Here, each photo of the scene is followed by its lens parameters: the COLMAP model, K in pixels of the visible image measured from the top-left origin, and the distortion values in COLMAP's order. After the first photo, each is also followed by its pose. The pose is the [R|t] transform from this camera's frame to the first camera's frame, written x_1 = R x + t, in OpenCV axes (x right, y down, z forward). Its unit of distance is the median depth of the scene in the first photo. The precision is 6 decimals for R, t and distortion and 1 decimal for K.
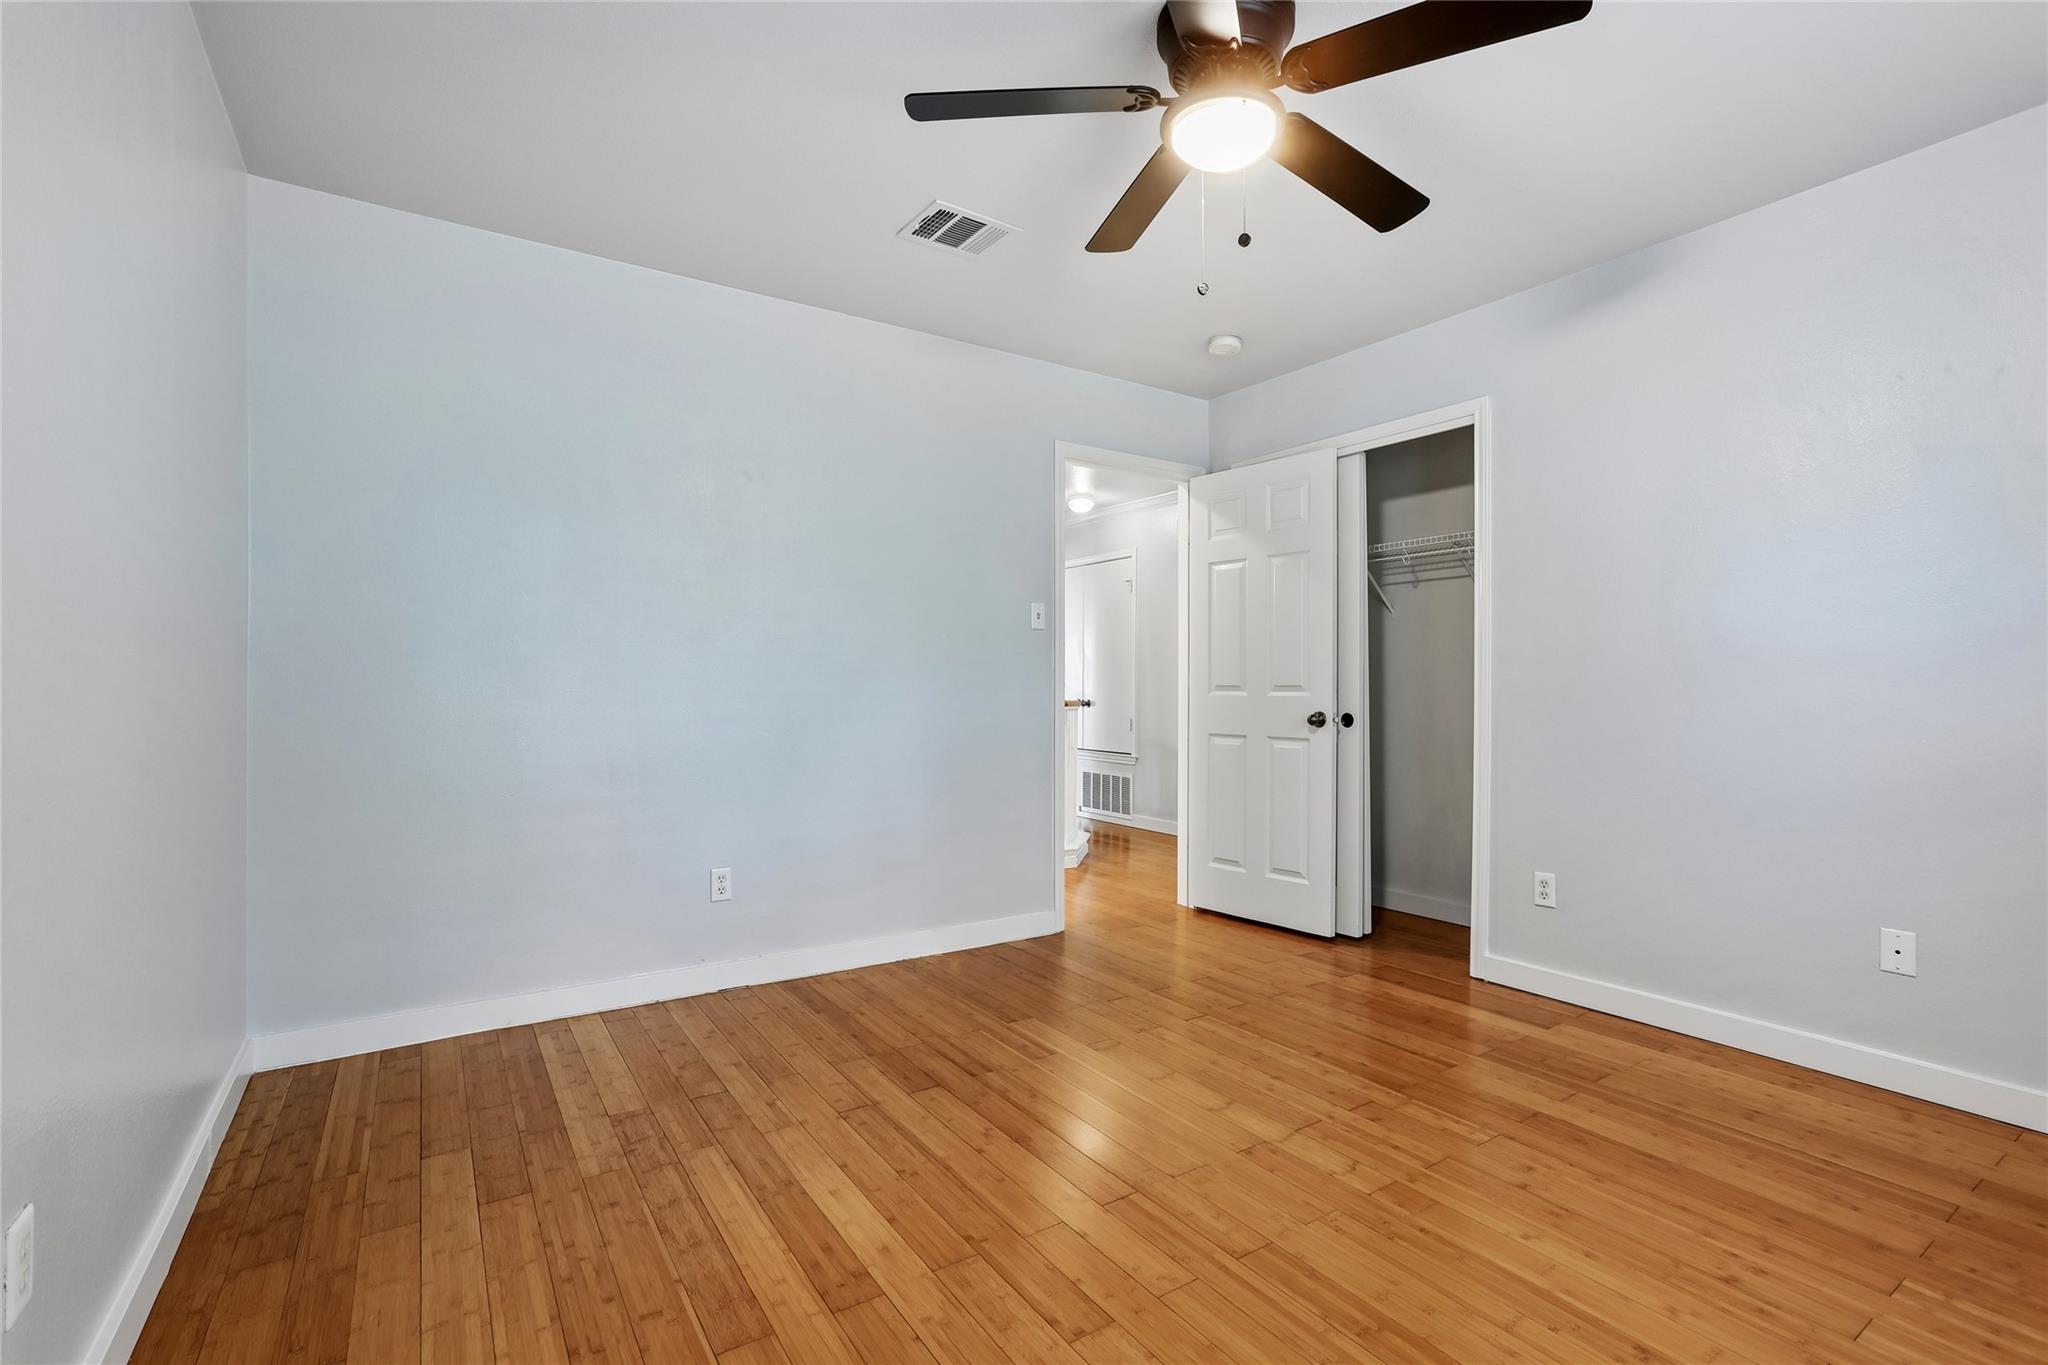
lens RADIAL K [[922.1, 0, 1027.4], [0, 922.1, 683.0], [0, 0, 1]] dist [-0.033676, 0.013208]
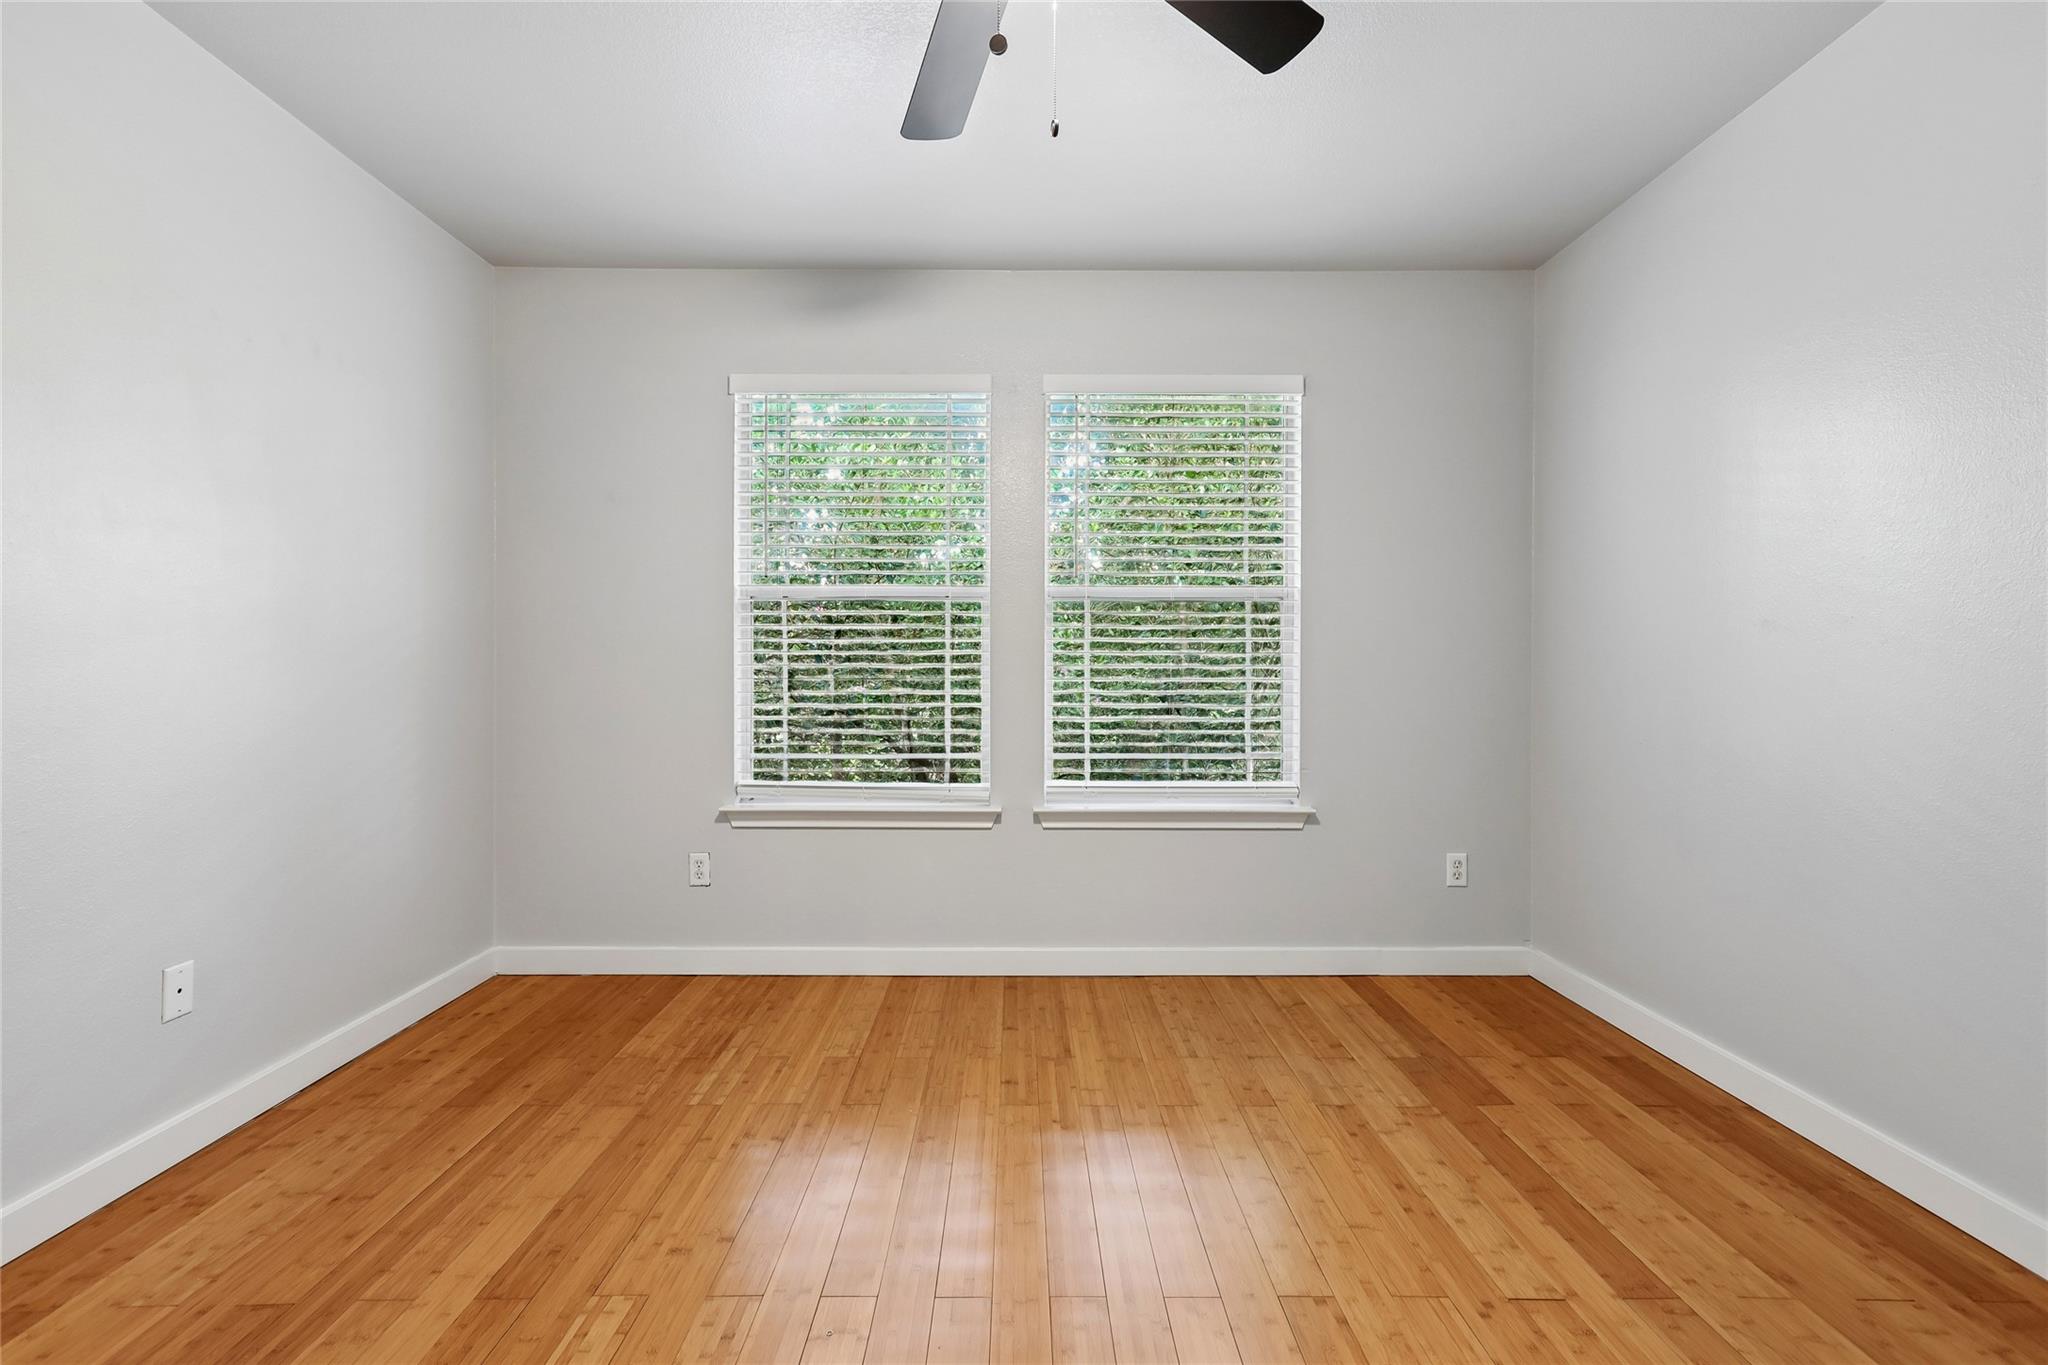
lens RADIAL K [[922.1, 0, 1030.5], [0, 922.1, 678.2], [0, 0, 1]] dist [-0.033676, 0.013208]
pose [[-0.847904, 0.000176, 0.530149, -0.147089], [0.001523, 0.999997, 0.002105, 0.014005], [-0.530147, 0.002593, -0.847902, 1.447378]]
